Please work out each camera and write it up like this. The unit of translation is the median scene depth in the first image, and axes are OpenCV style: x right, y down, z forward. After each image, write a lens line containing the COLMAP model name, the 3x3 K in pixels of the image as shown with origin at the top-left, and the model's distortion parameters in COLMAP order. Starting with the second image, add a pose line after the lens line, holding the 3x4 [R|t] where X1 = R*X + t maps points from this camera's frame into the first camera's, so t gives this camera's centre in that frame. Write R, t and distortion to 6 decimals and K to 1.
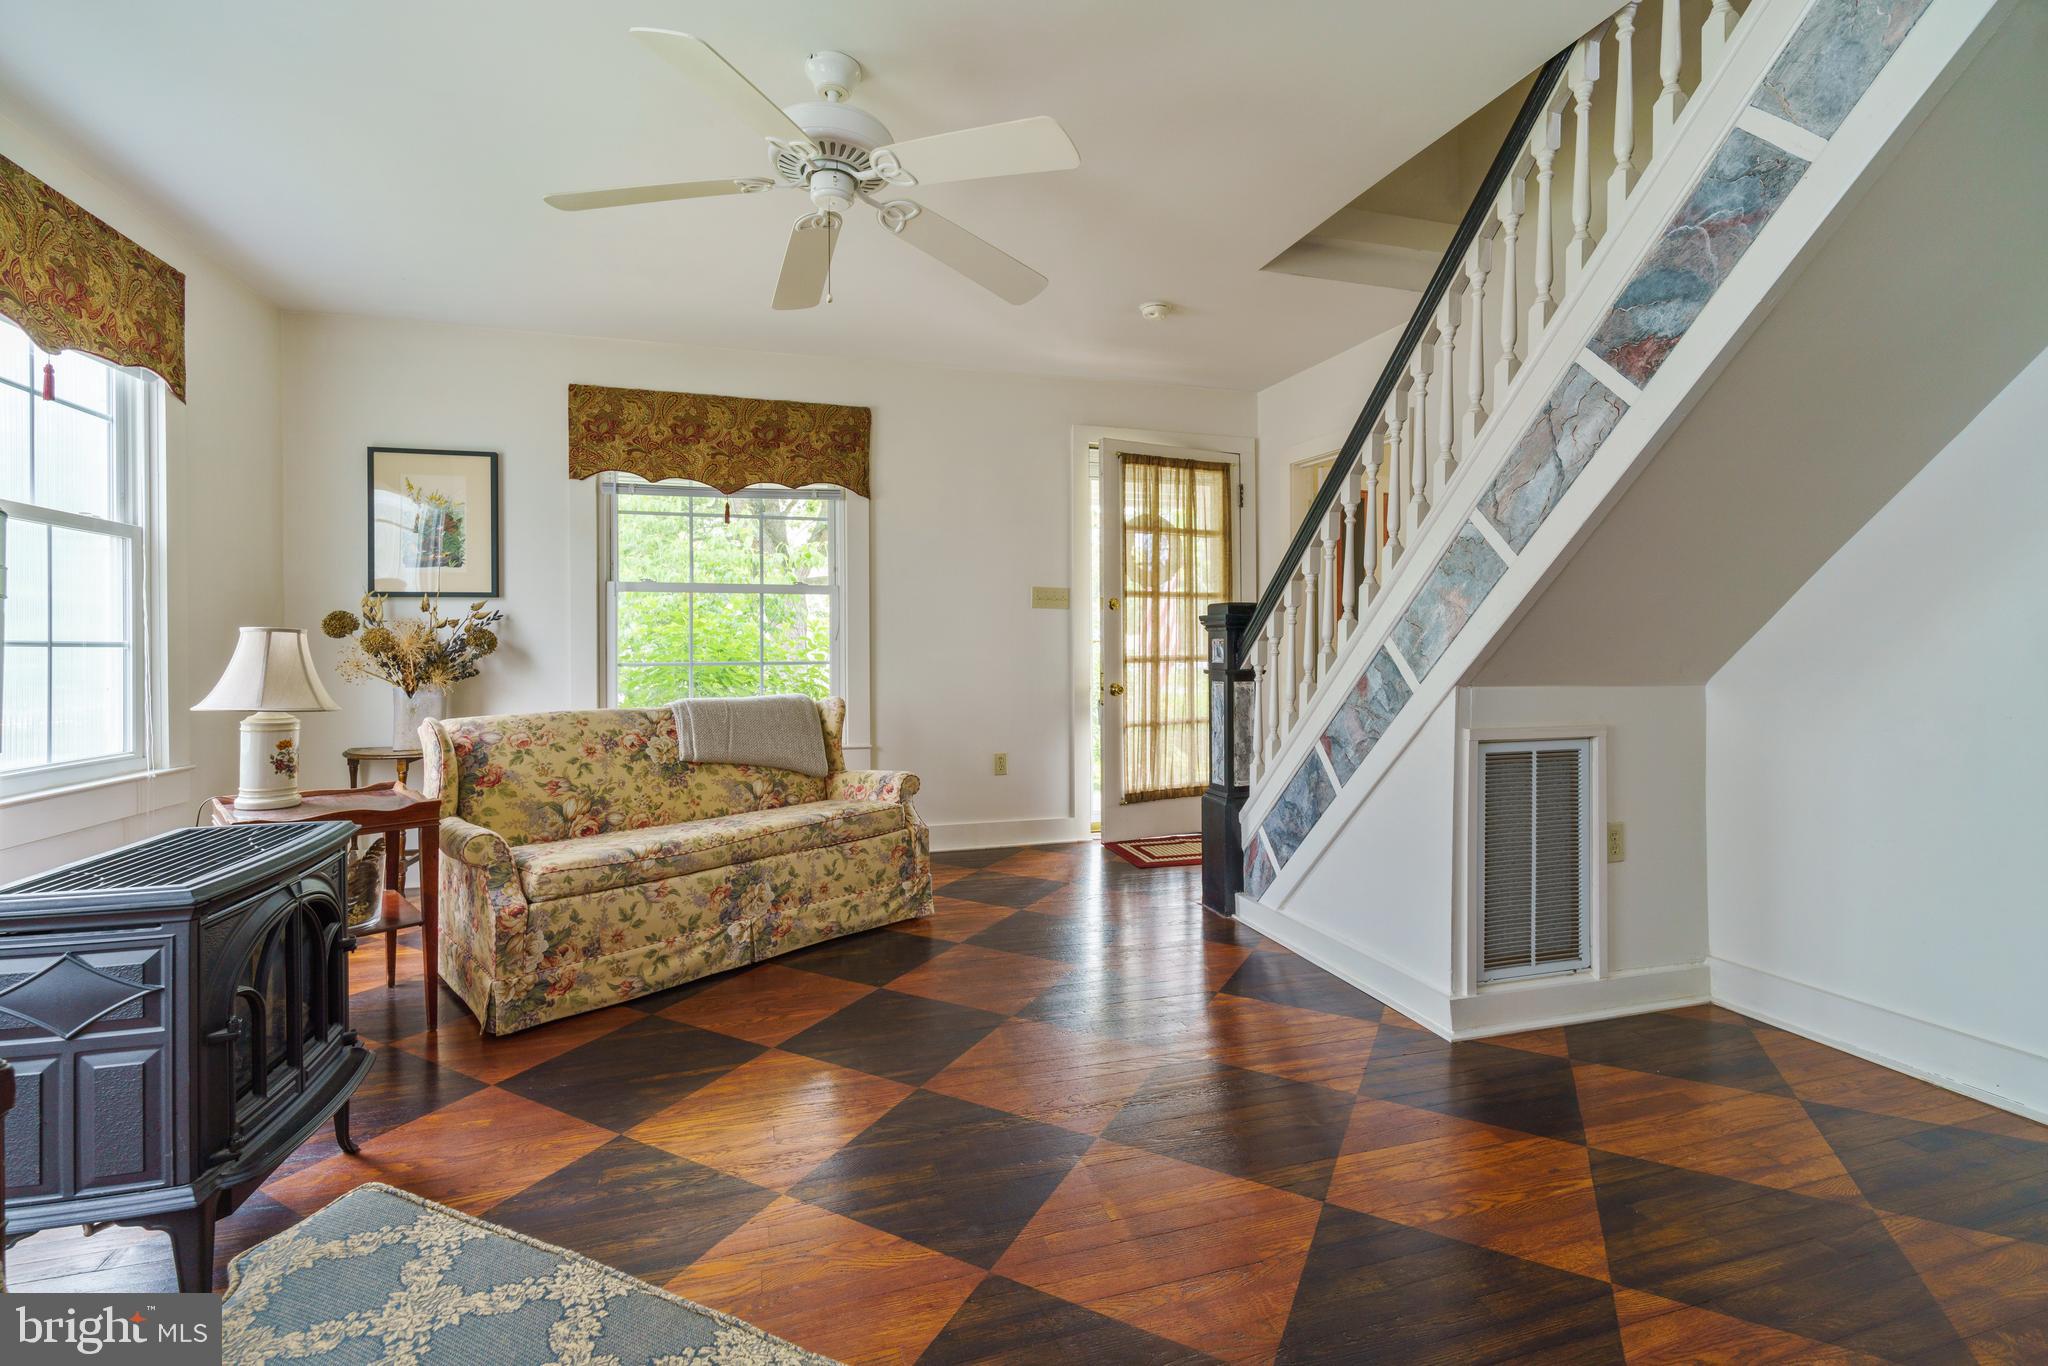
lens RADIAL K [[883.5, 0, 1026.6], [0, 883.5, 641.8], [0, 0, 1]] dist [-0.006230, 0.000712]
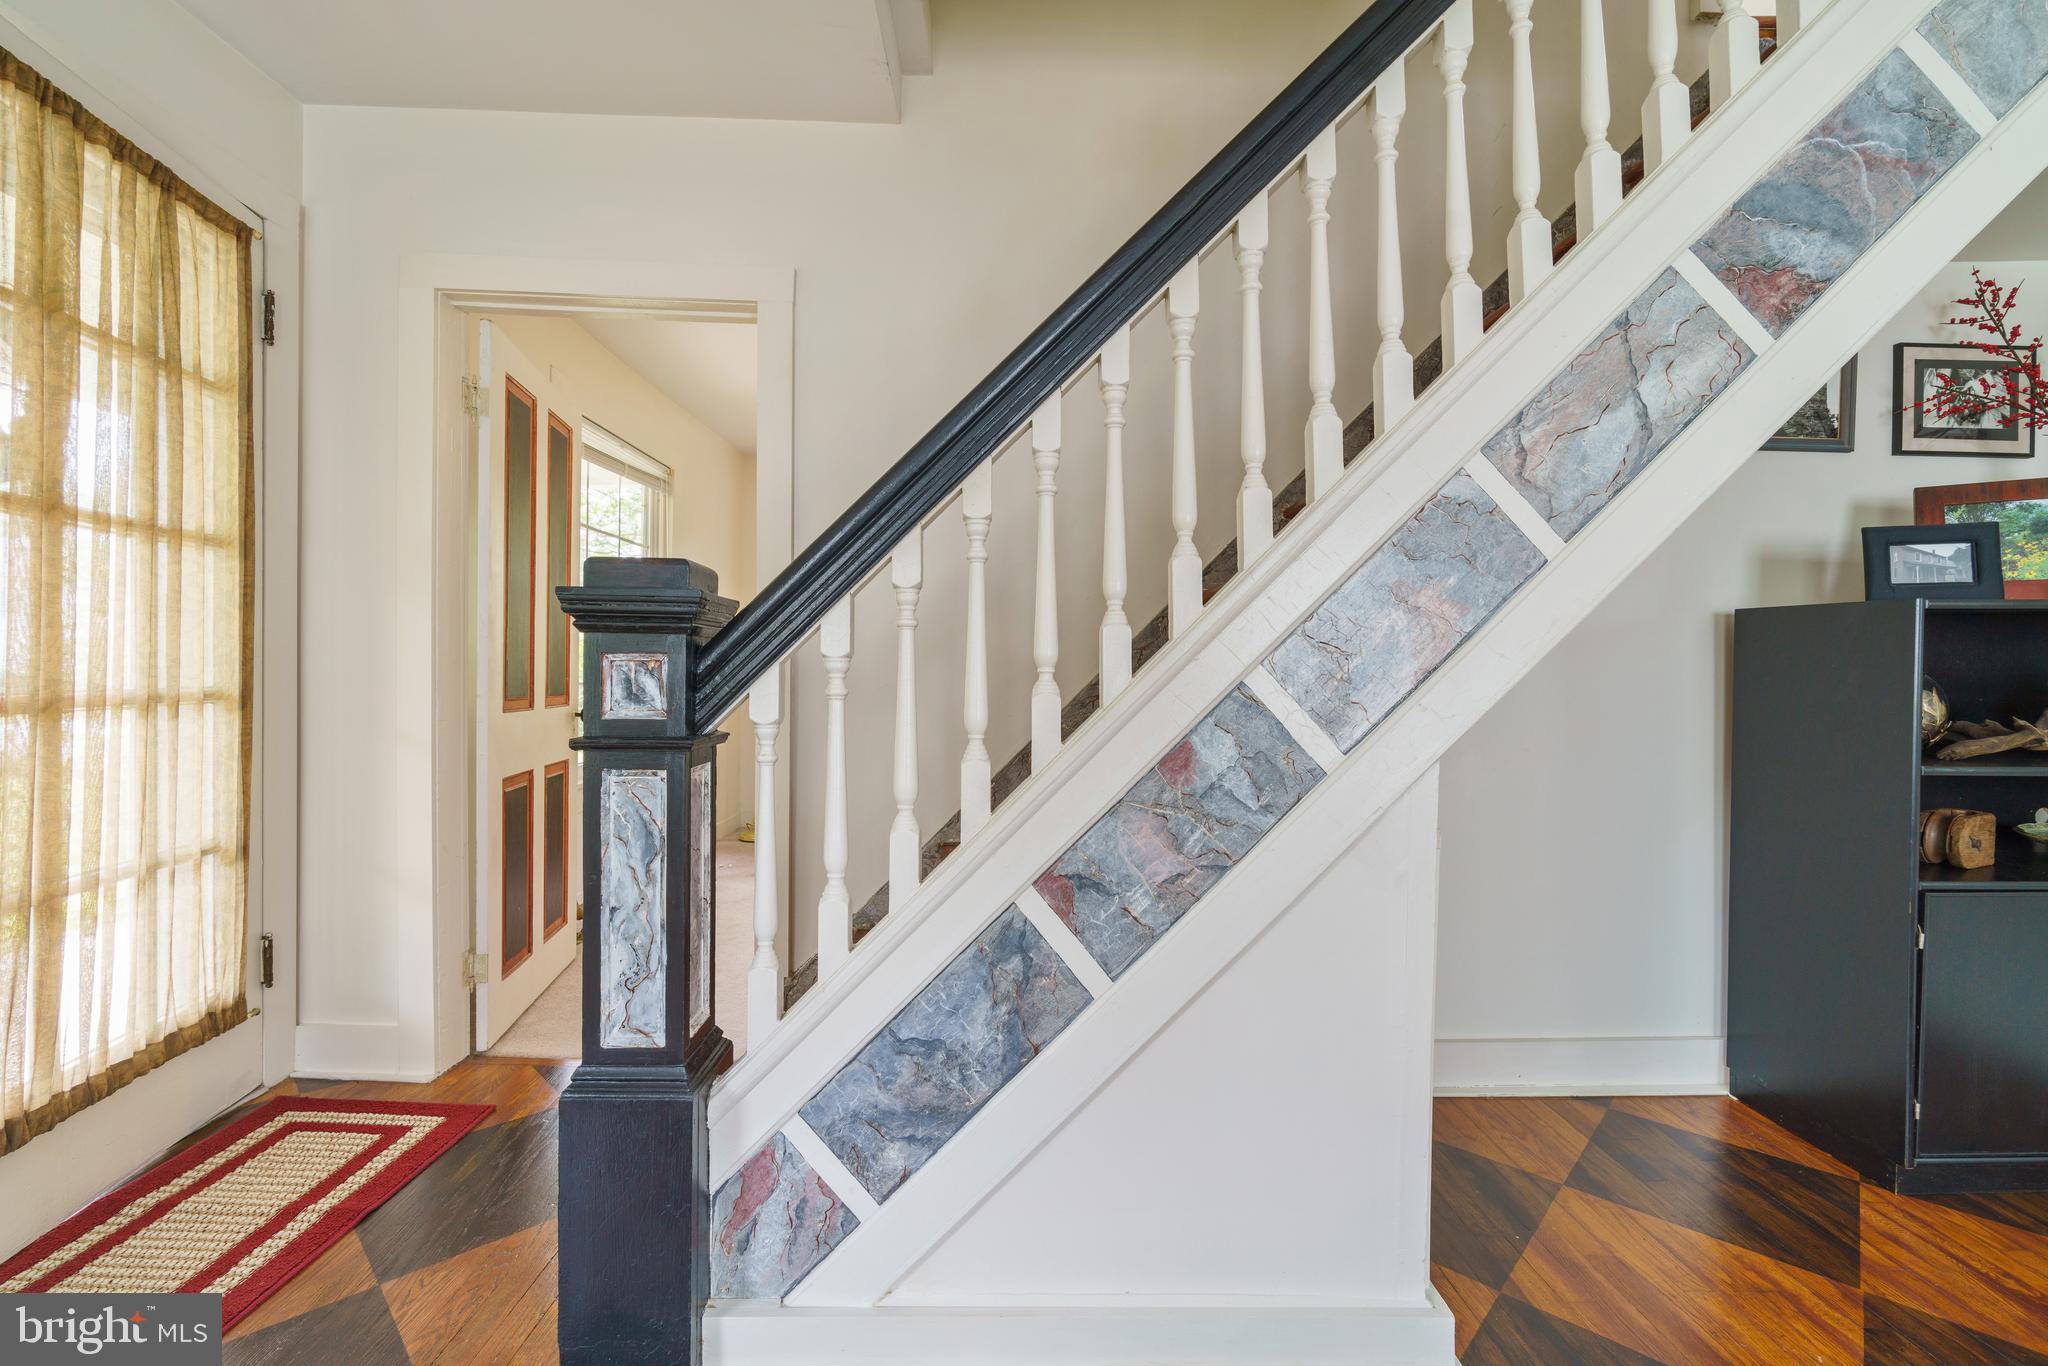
lens RADIAL K [[883.5, 0, 1014.0], [0, 883.5, 679.1], [0, 0, 1]] dist [-0.006230, 0.000712]
pose [[0.285790, 0.001178, 0.958291, -0.101697], [-0.021045, 0.999766, 0.005047, 0.001978], [-0.958061, -0.021610, 0.285748, 0.826556]]
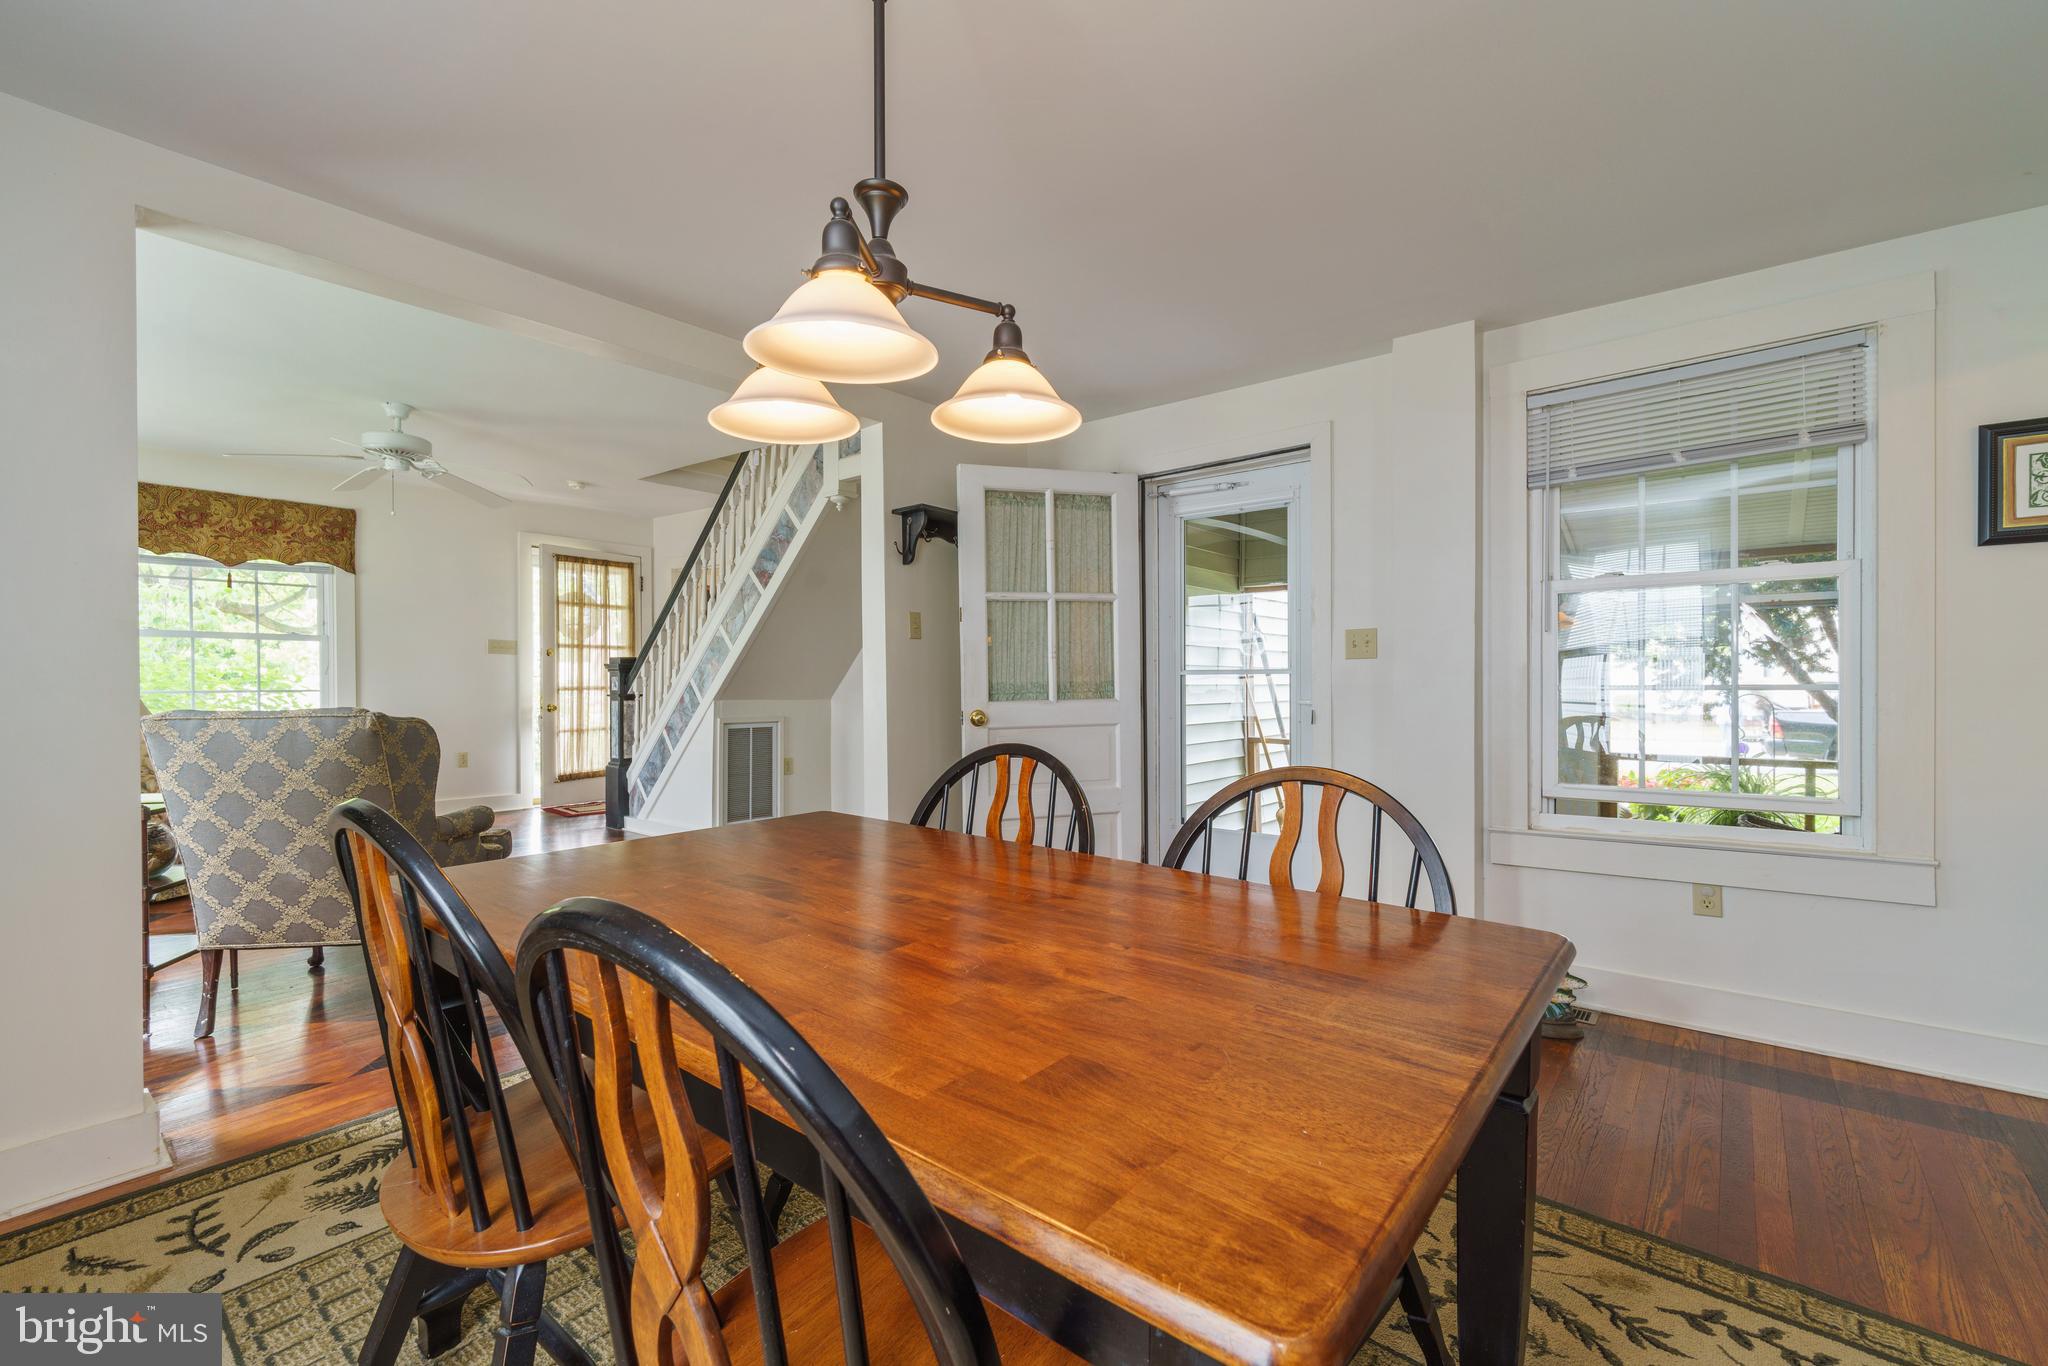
lens RADIAL K [[883.5, 0, 1015.1], [0, 883.5, 691.9], [0, 0, 1]] dist [-0.006230, 0.000712]
pose [[0.835815, -0.002059, 0.549007, -0.095948], [-0.010231, 0.999761, 0.019325, -0.017667], [-0.548915, -0.021769, 0.835594, -1.038446]]
